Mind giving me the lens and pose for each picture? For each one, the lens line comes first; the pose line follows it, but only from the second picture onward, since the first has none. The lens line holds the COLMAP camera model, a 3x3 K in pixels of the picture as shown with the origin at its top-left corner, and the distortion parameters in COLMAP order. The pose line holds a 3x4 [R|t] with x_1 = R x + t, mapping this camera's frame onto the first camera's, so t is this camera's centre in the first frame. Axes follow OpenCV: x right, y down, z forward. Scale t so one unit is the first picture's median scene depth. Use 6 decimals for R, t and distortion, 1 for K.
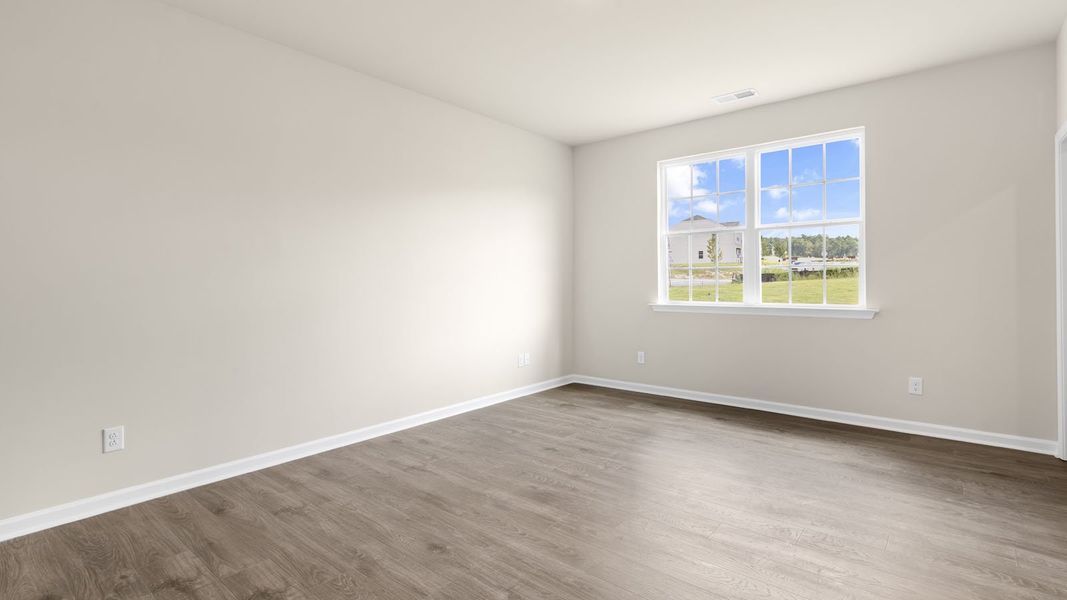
lens RADIAL K [[500.4, 0, 527.3], [0, 500.4, 281.5], [0, 0, 1]] dist [0.001020, 0.000117]
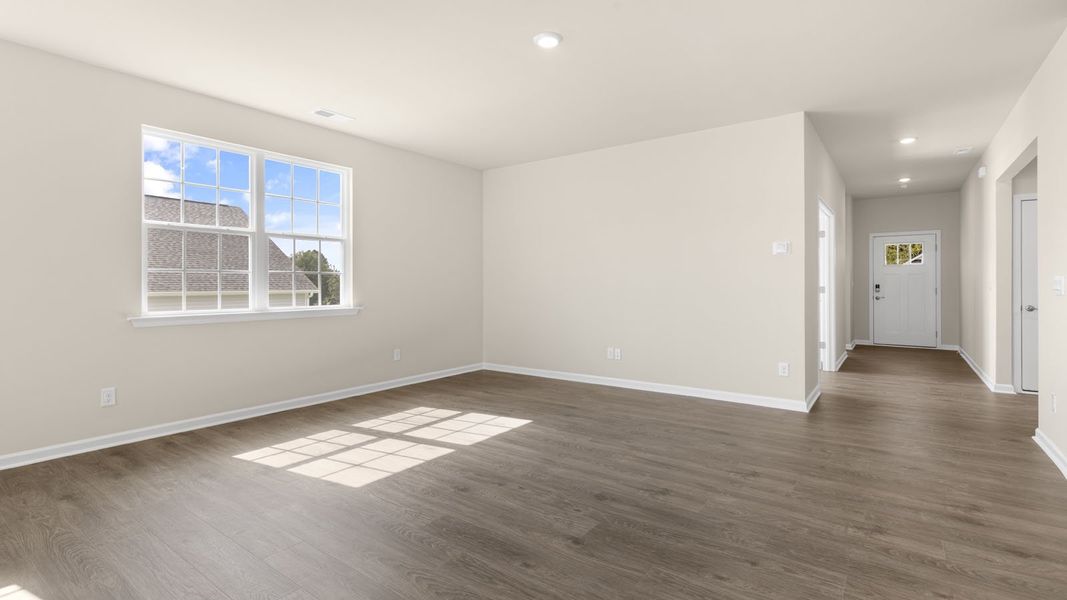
lens RADIAL K [[500.4, 0, 527.3], [0, 500.4, 281.5], [0, 0, 1]] dist [0.001020, 0.000117]
pose [[-0.058224, 0.013573, 0.998211, -0.613998], [0.006434, 0.999892, -0.013221, 0.006388], [-0.998283, 0.005653, -0.058305, 0.579332]]
